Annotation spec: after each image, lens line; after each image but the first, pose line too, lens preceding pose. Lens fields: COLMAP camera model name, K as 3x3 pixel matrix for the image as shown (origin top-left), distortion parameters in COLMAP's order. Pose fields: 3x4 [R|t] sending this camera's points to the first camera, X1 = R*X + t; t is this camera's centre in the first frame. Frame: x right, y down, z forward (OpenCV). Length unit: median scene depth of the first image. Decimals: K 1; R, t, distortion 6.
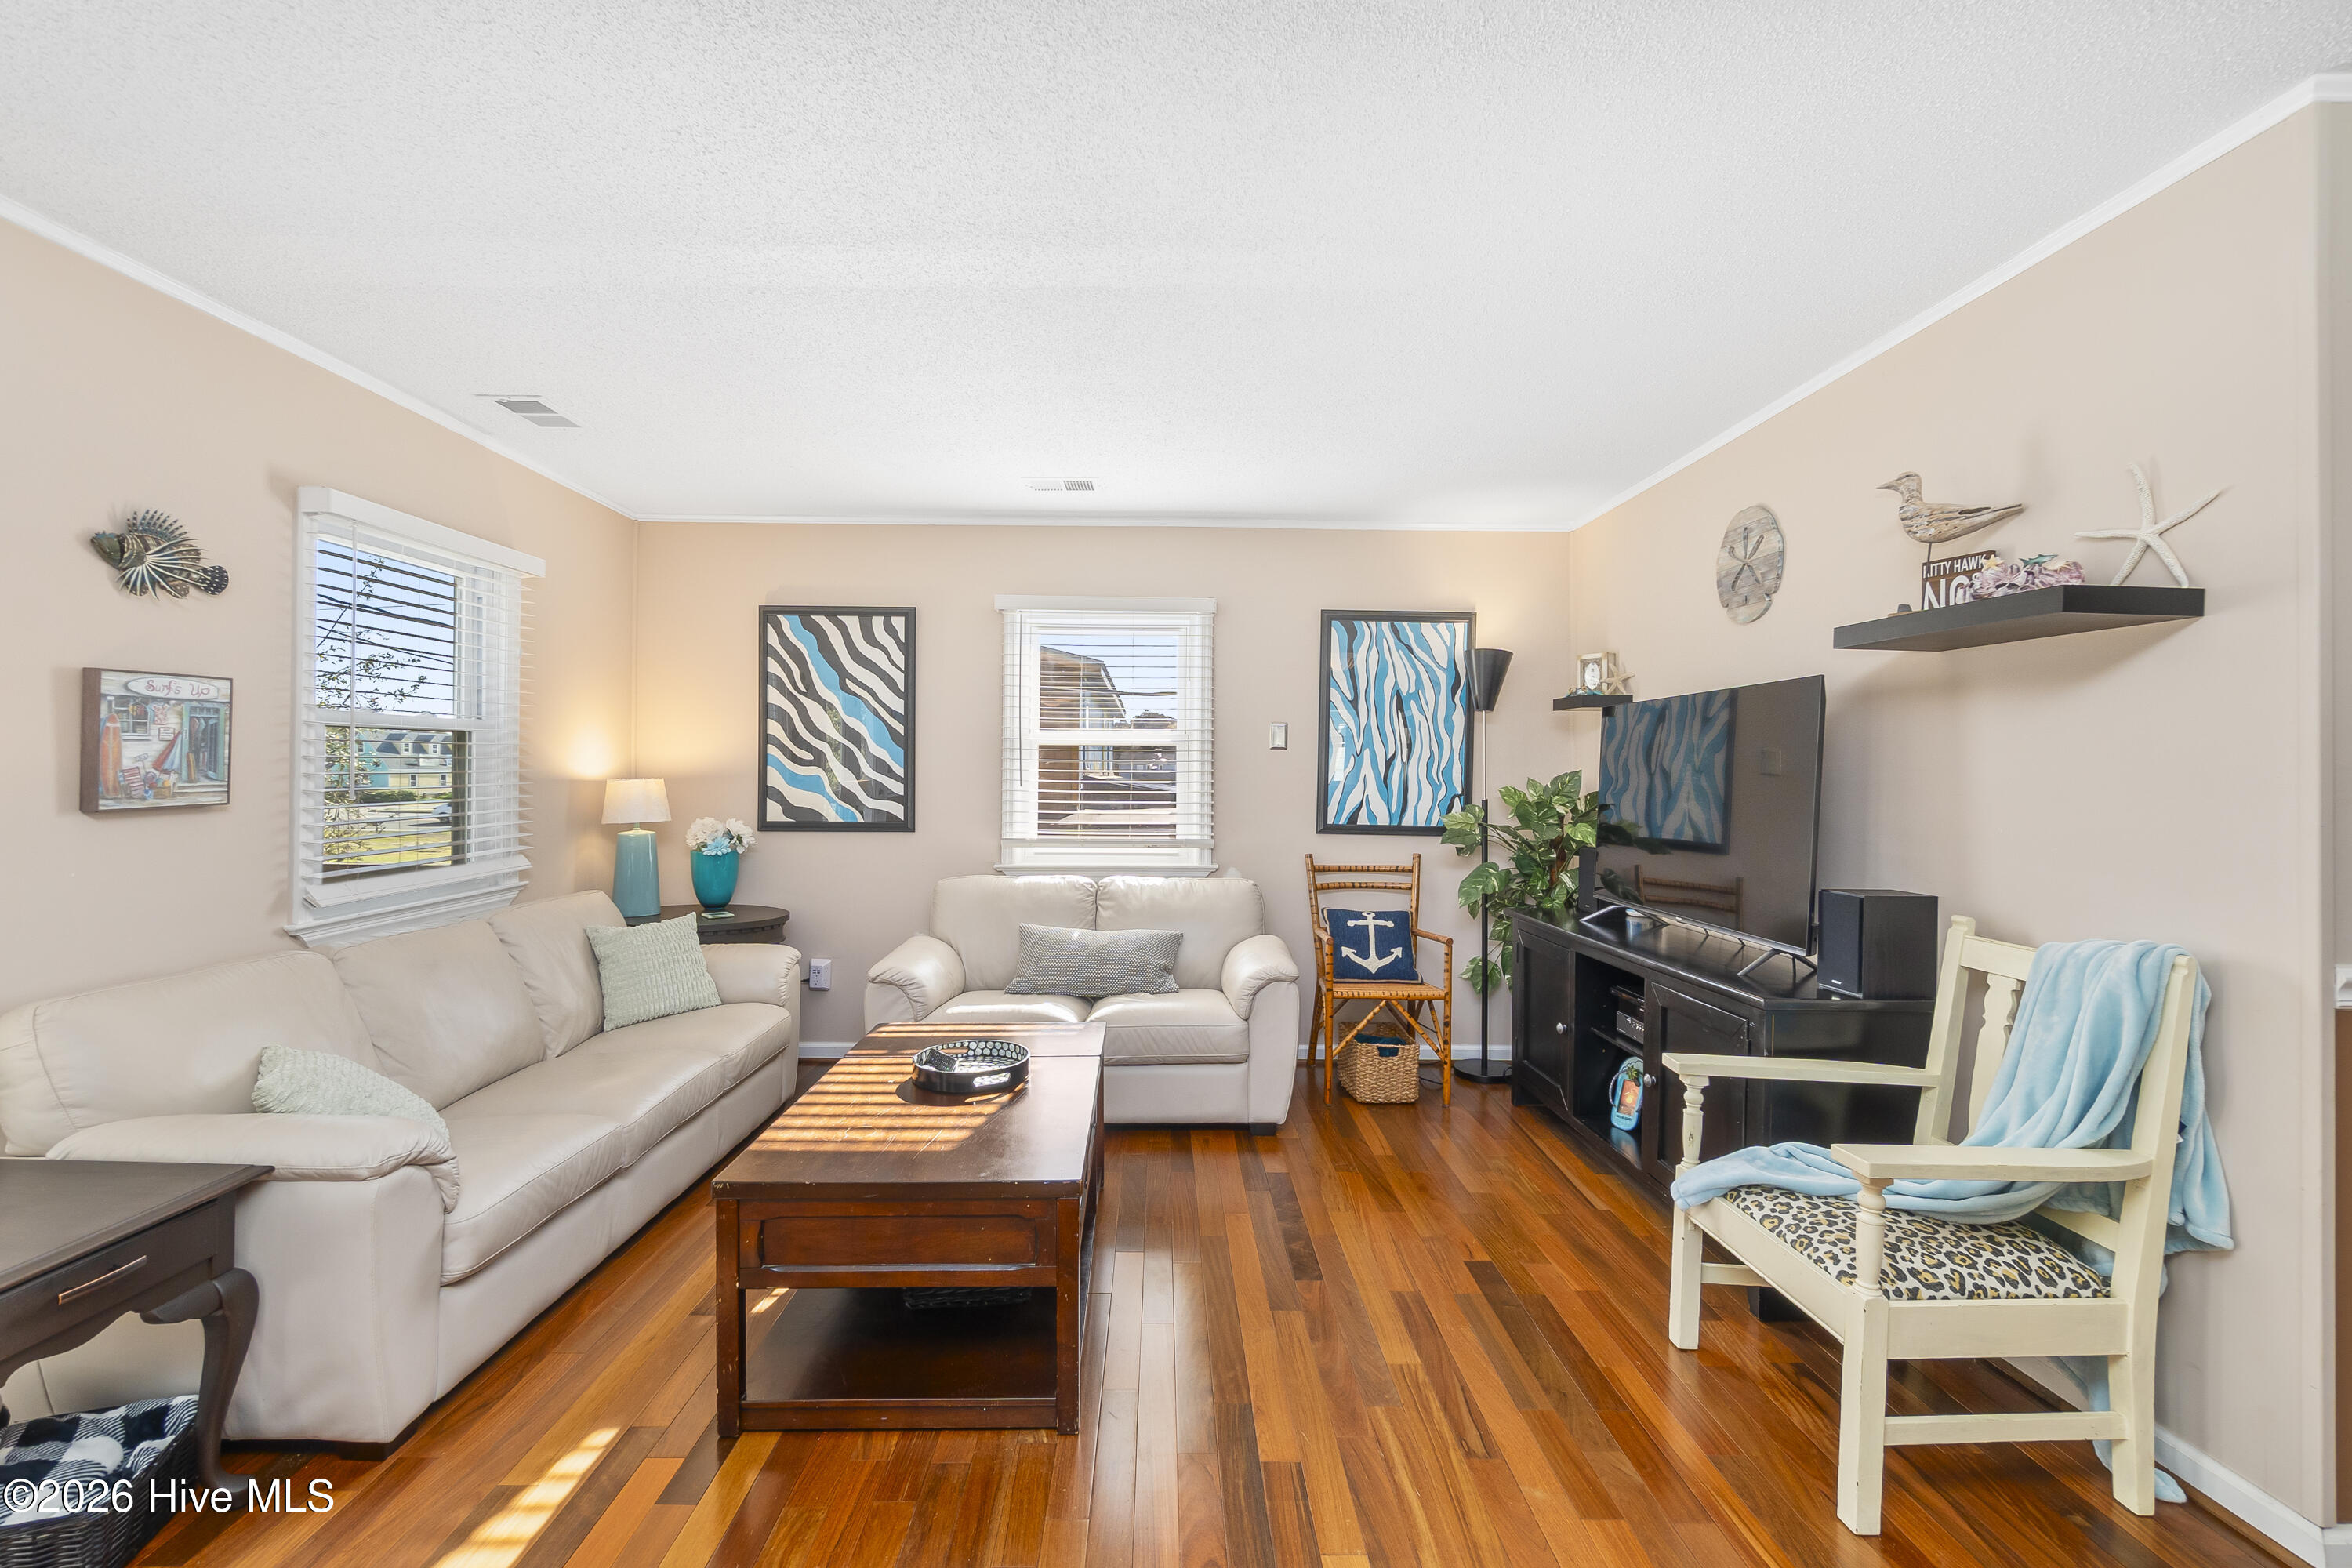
lens RADIAL K [[1015.4, 0, 1161.9], [0, 1015.4, 772.0], [0, 0, 1]] dist [-0.005550, 0.002593]
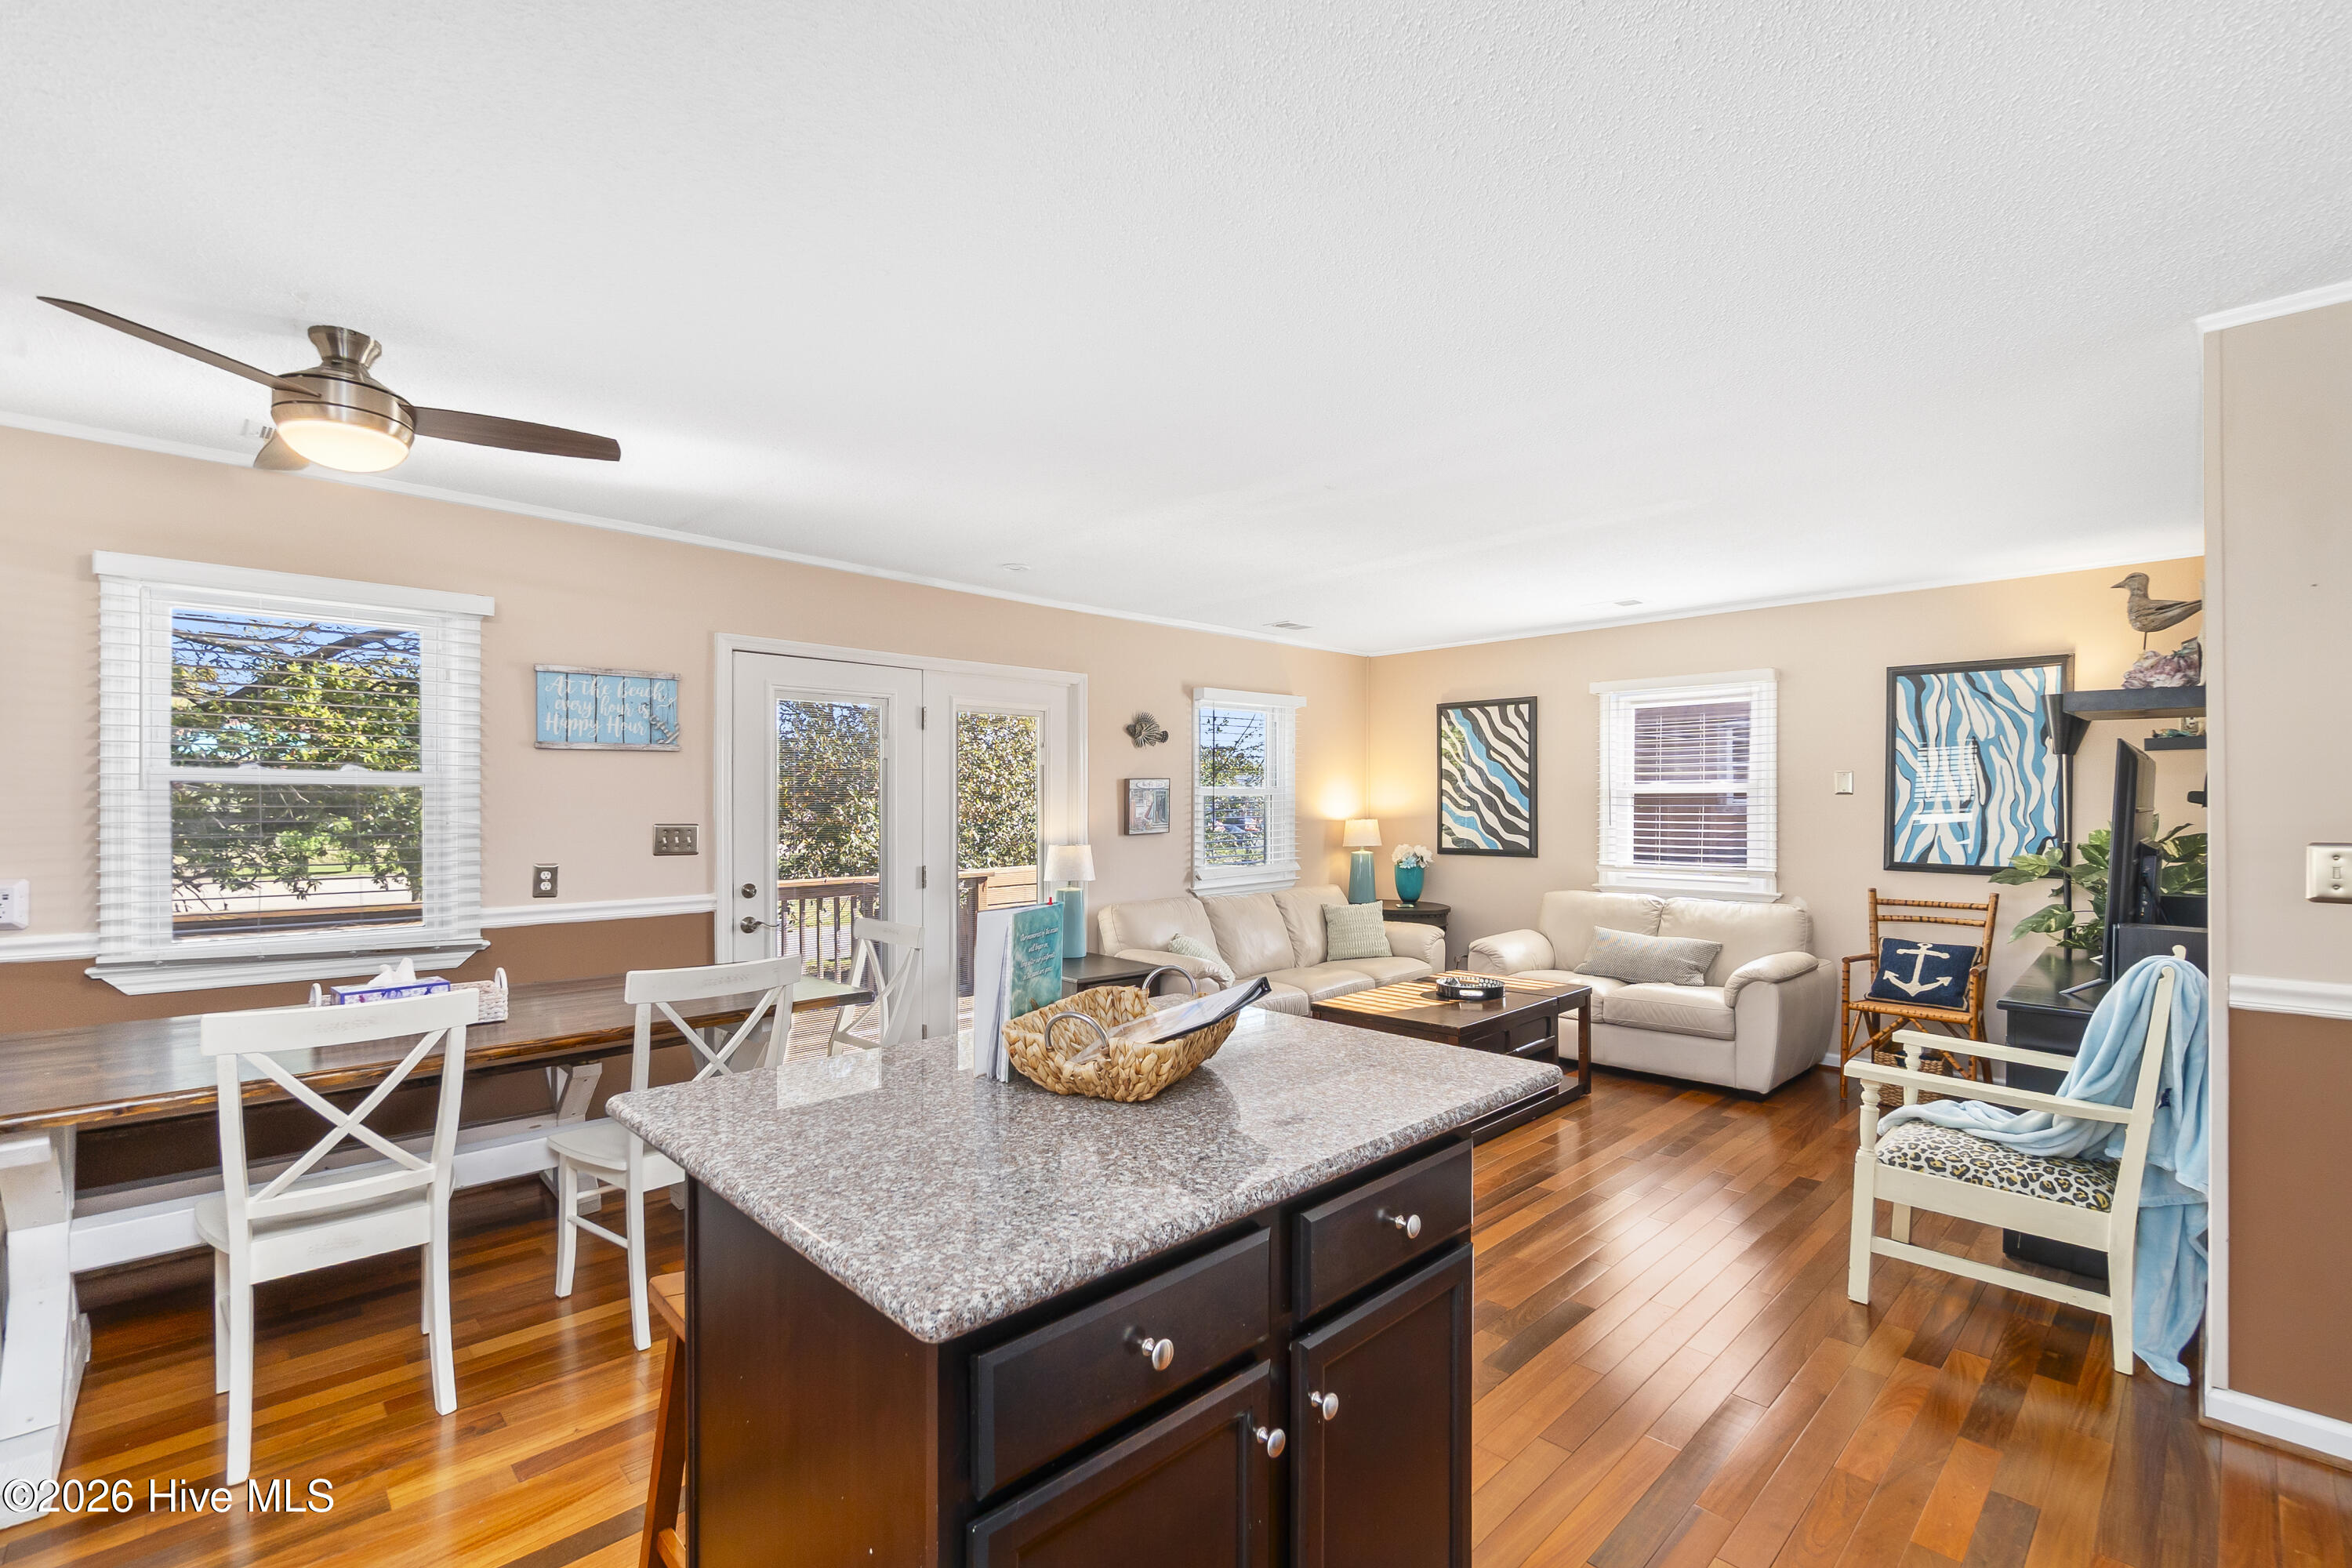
lens RADIAL K [[1015.4, 0, 1156.6], [0, 1015.4, 811.6], [0, 0, 1]] dist [-0.005550, 0.002593]
pose [[0.683790, -0.002578, -0.729674, 0.453374], [0.008240, 0.999957, 0.004188, -0.015596], [0.729632, -0.008876, 0.683782, -0.365953]]
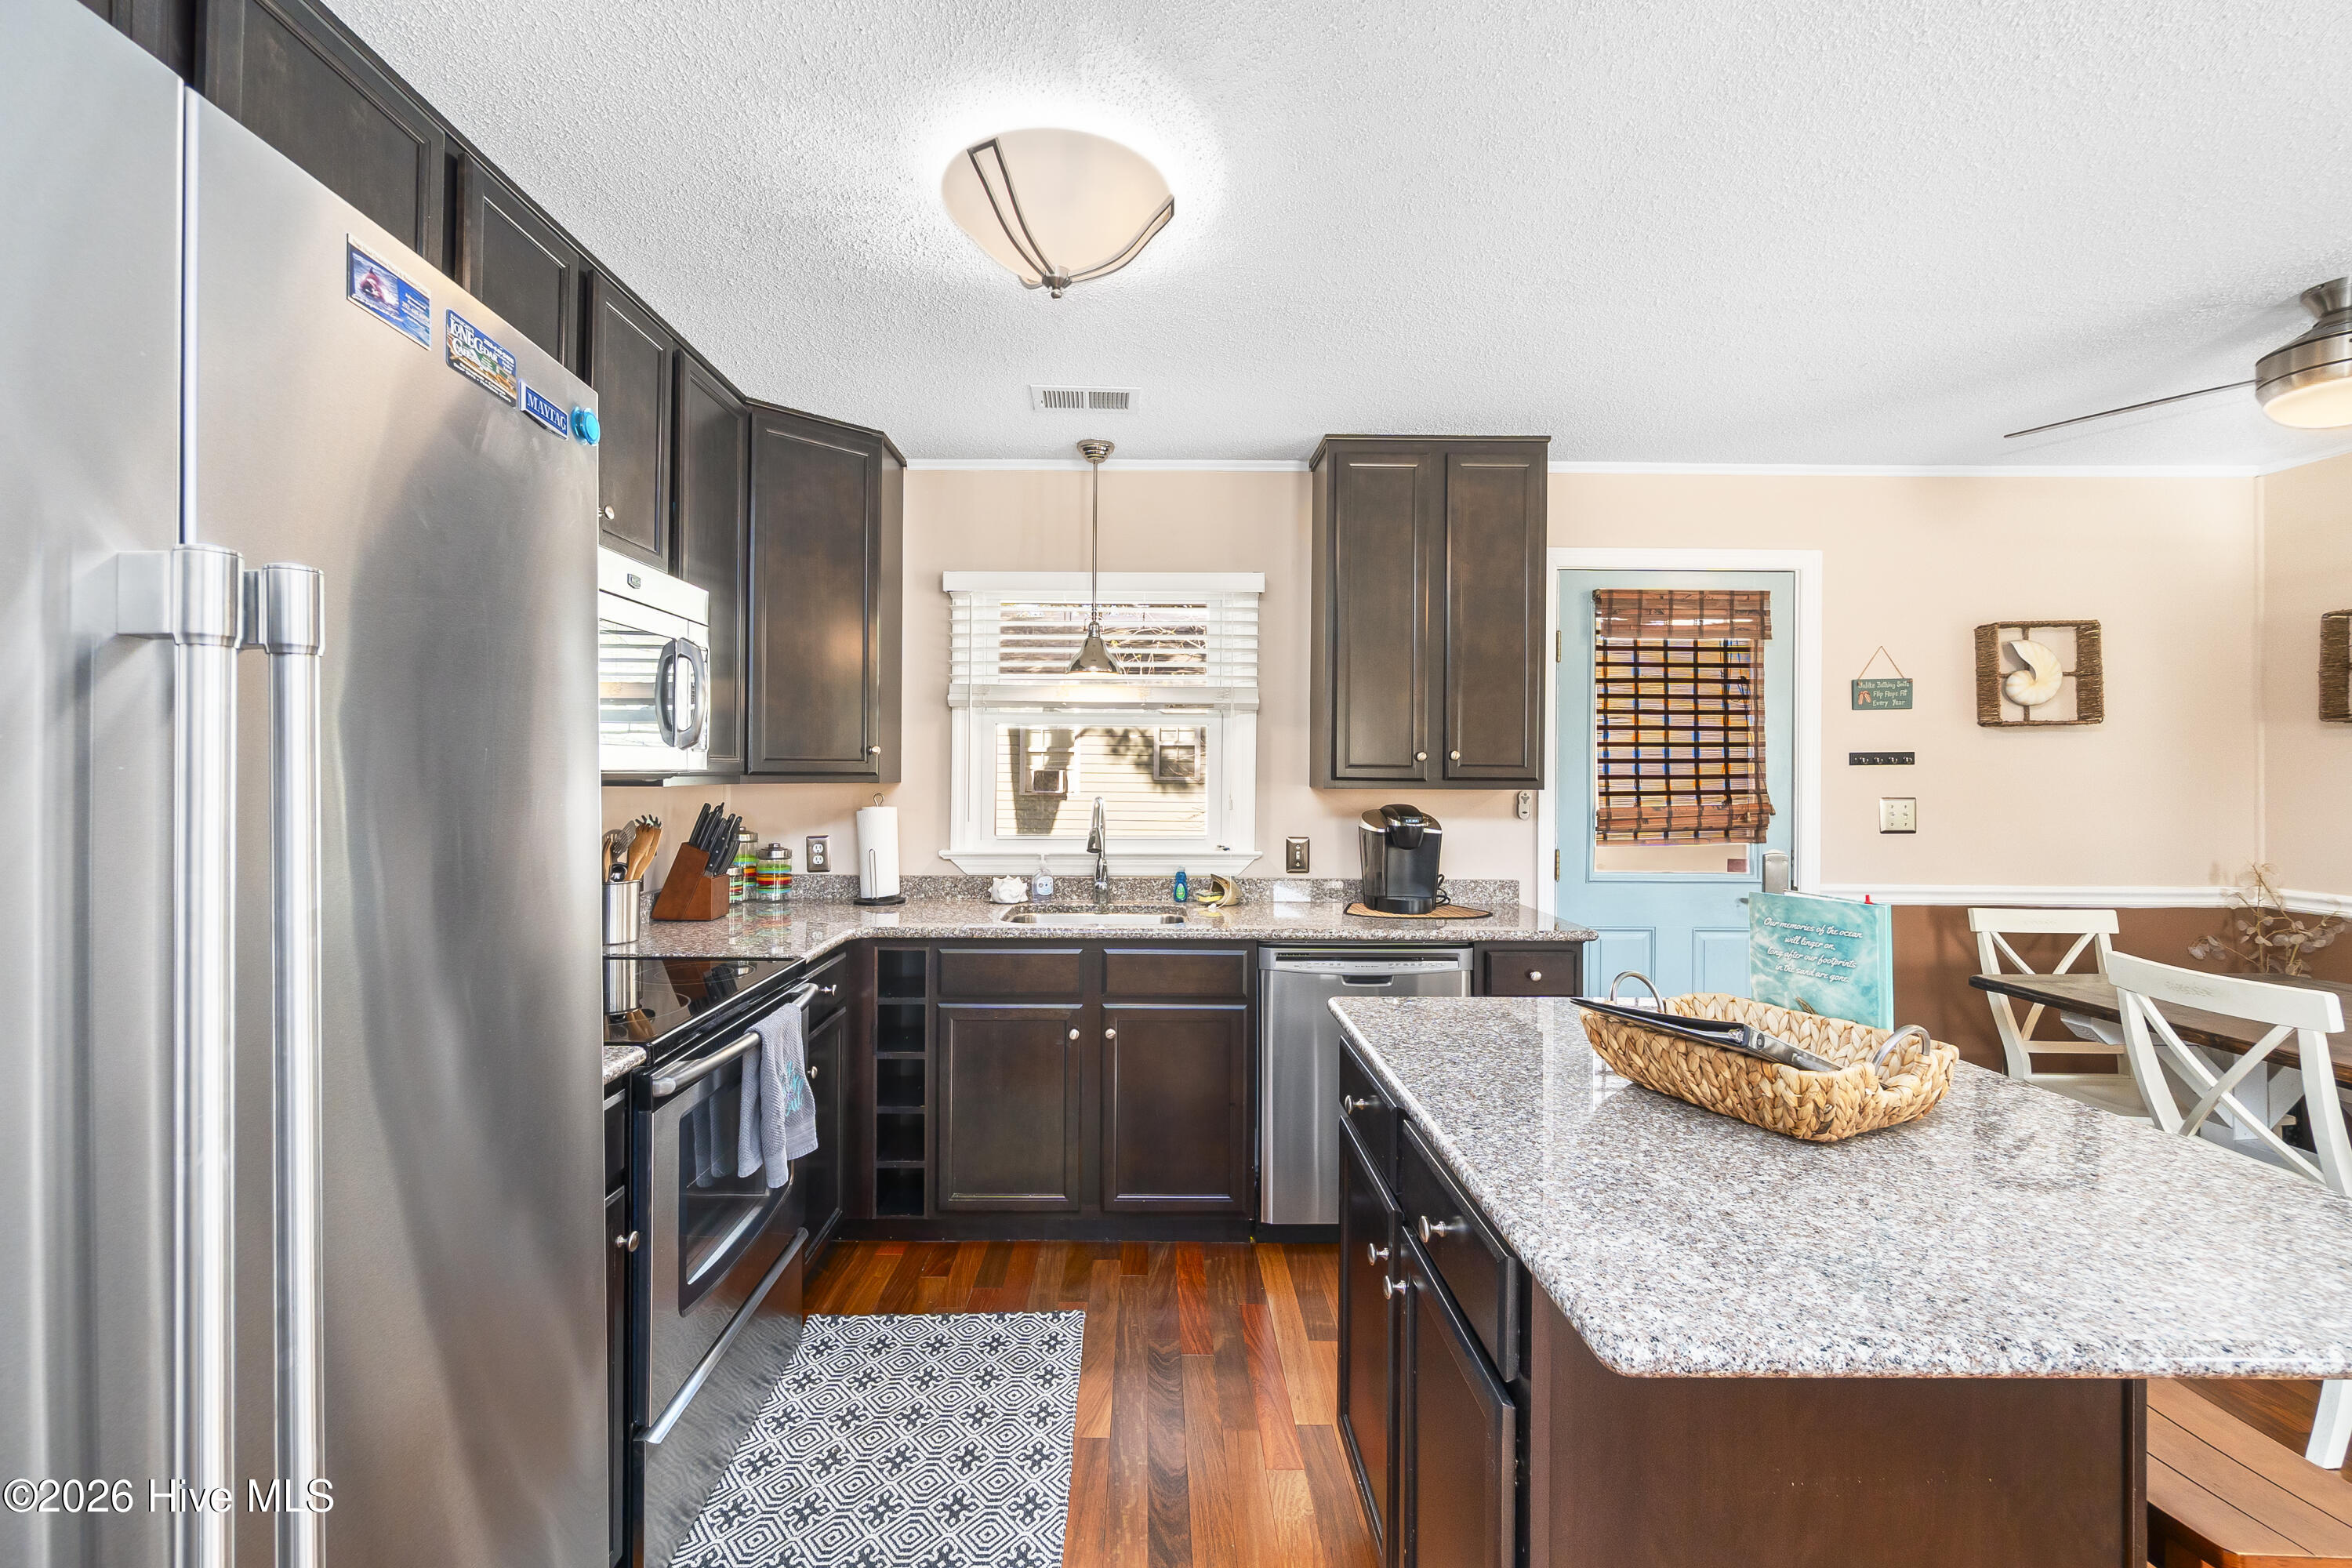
lens RADIAL K [[1015.4, 0, 1137.7], [0, 1015.4, 764.1], [0, 0, 1]] dist [-0.005550, 0.002593]
pose [[-0.999860, -0.013847, 0.009438, 0.361418], [-0.013947, 0.999847, -0.010603, -0.016067], [-0.009290, -0.010733, -0.999899, 0.207242]]
